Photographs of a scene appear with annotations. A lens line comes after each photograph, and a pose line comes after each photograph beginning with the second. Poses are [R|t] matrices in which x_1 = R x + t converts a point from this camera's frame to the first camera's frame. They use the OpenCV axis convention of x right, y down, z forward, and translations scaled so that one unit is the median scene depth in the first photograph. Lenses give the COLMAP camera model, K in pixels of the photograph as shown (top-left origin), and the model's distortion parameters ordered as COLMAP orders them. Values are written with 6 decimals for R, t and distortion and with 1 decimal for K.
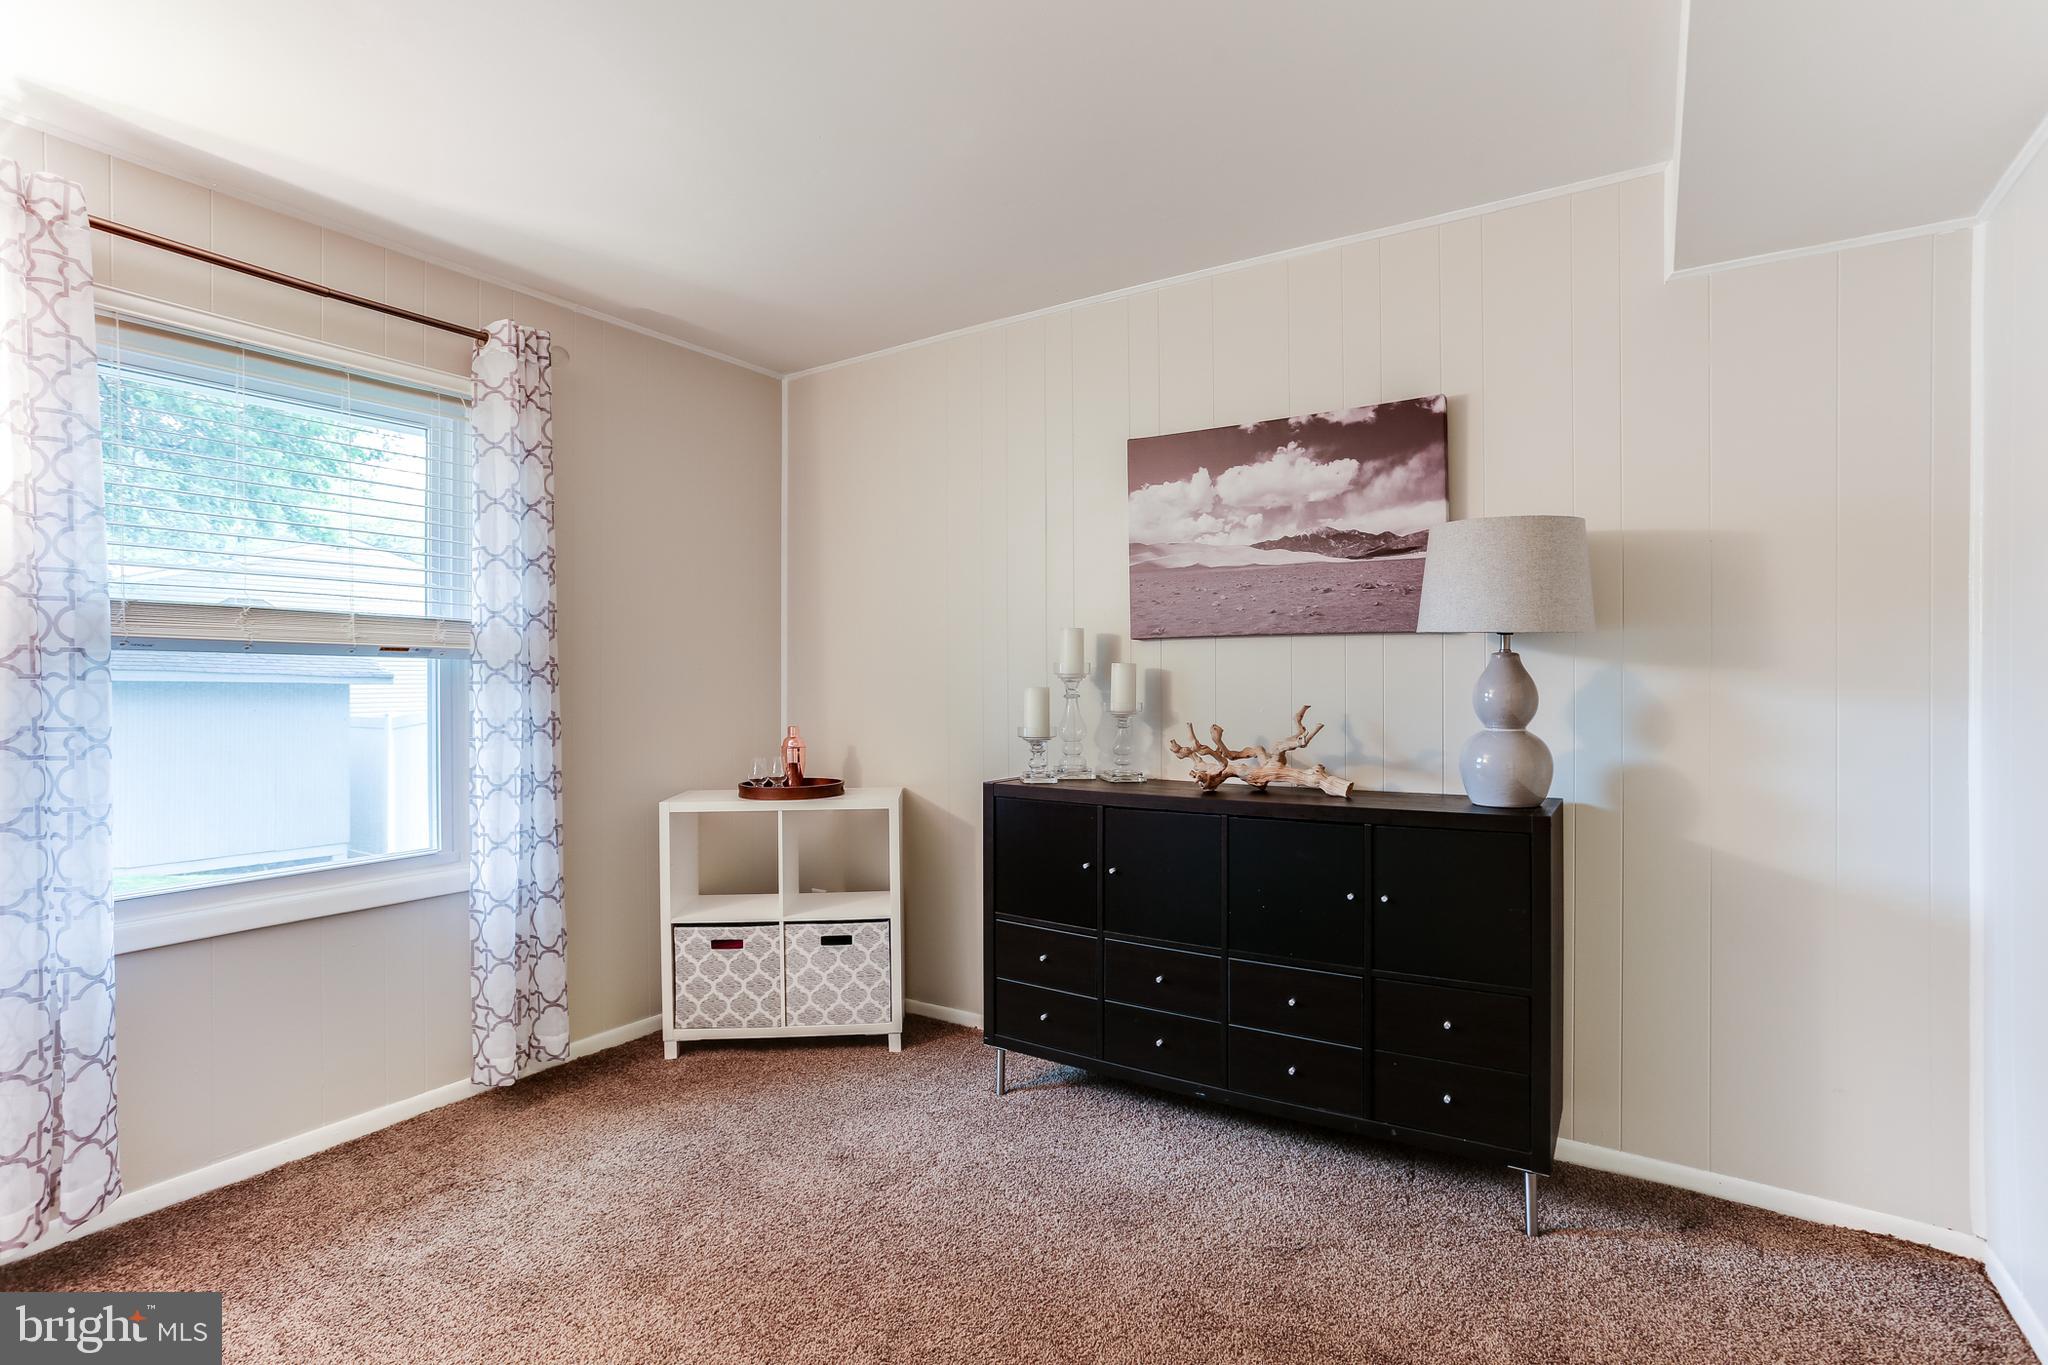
lens RADIAL K [[995.1, 0, 1028.4], [0, 995.1, 670.9], [0, 0, 1]] dist [-0.047213, 0.031720]
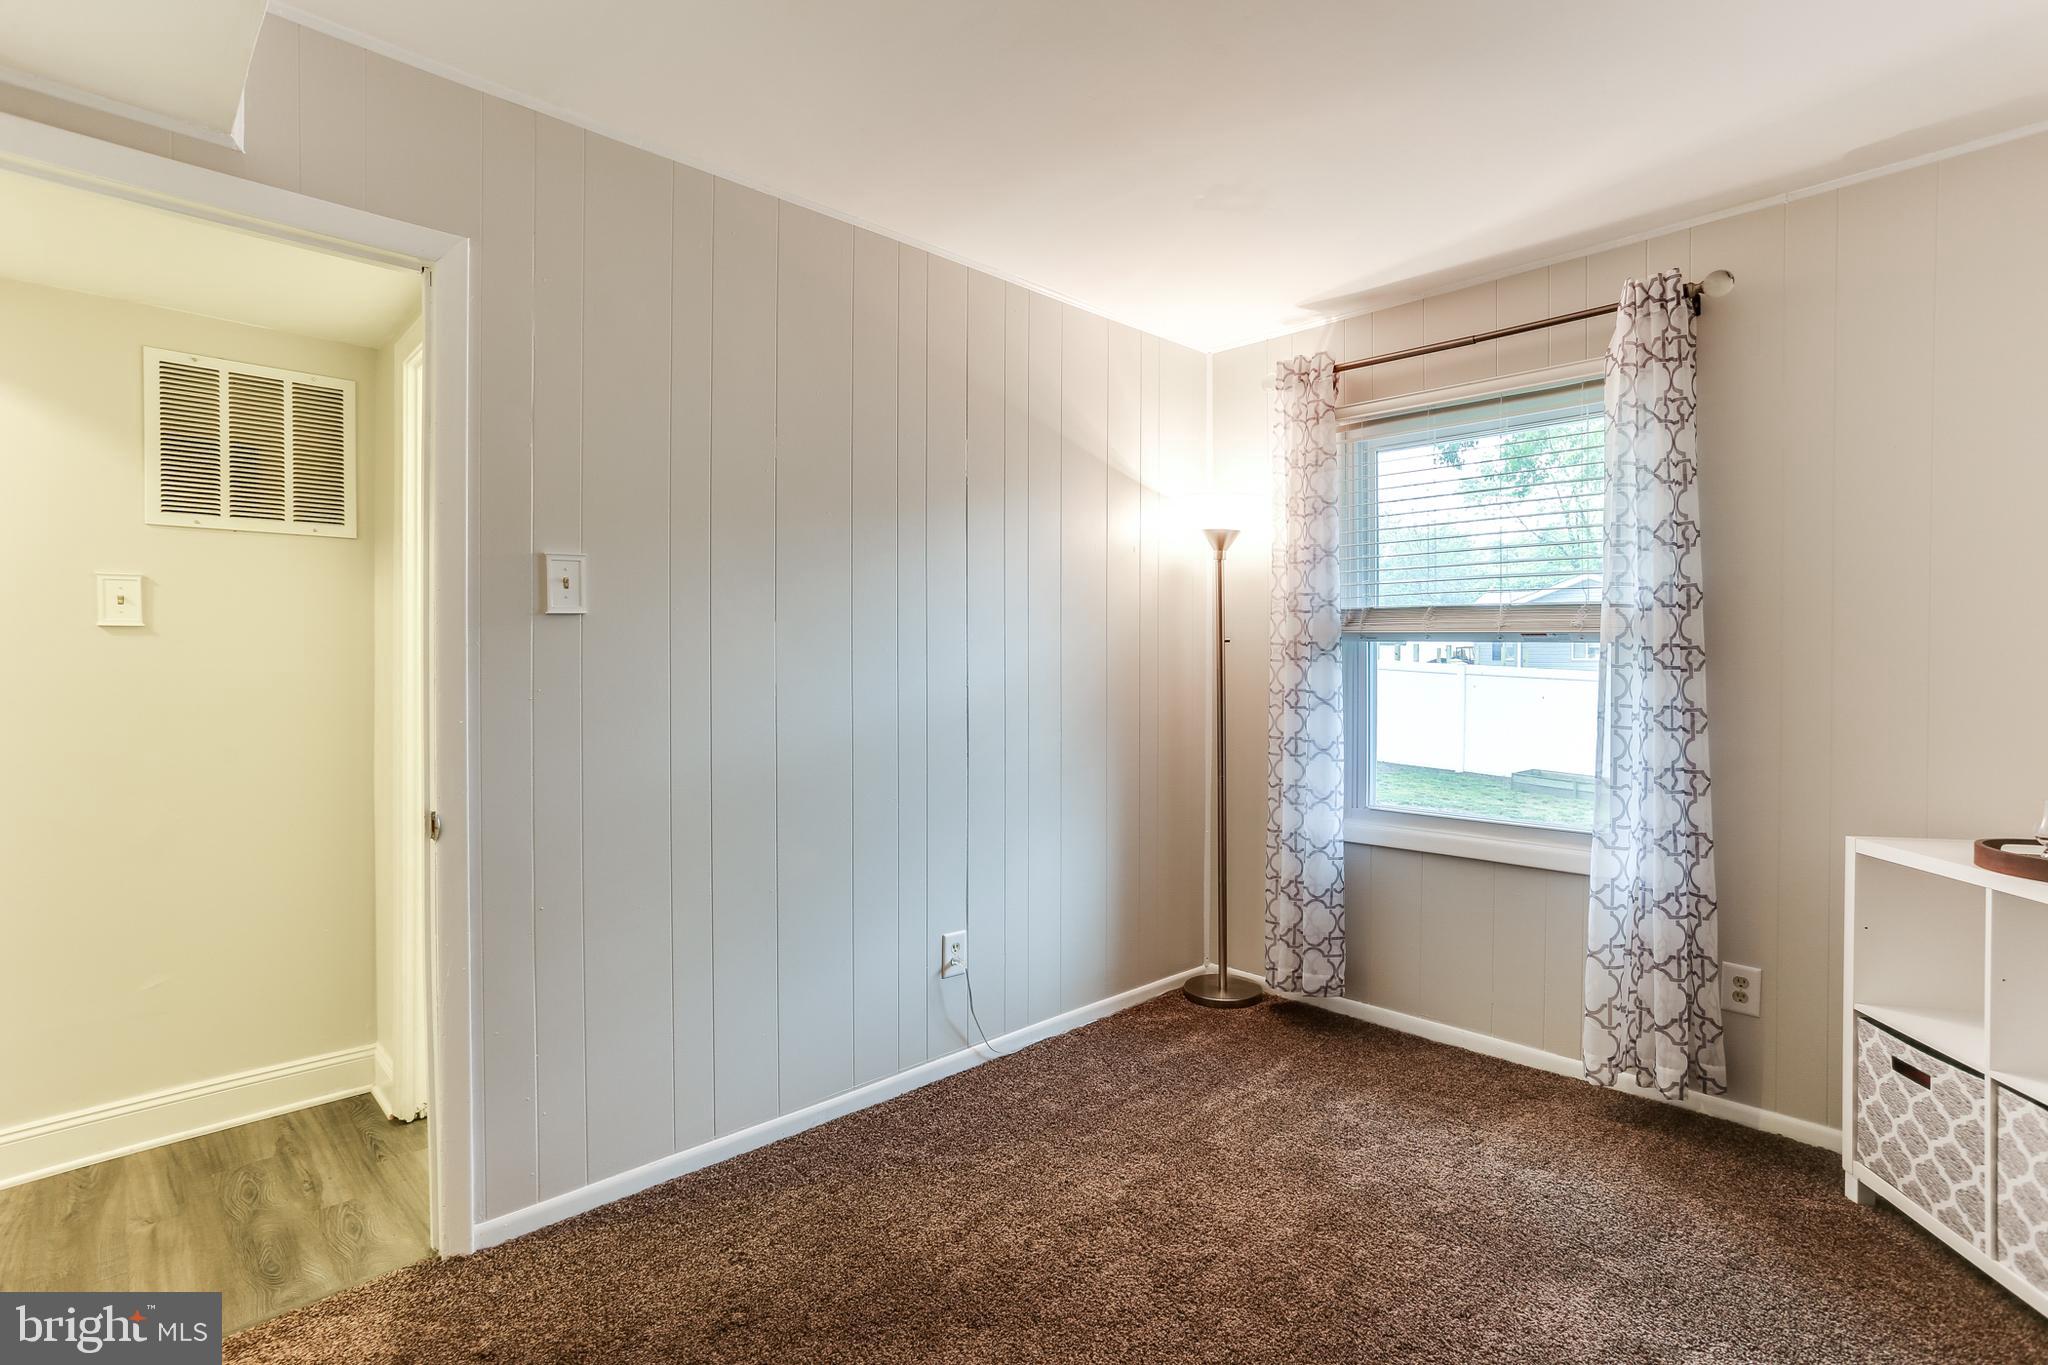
lens RADIAL K [[995.1, 0, 1028.4], [0, 995.1, 670.9], [0, 0, 1]] dist [-0.047213, 0.031720]
pose [[-0.233759, 0.010924, -0.972233, 0.531041], [0.001106, 0.999939, 0.010969, 0.004975], [0.972294, 0.001489, -0.233757, 0.680411]]
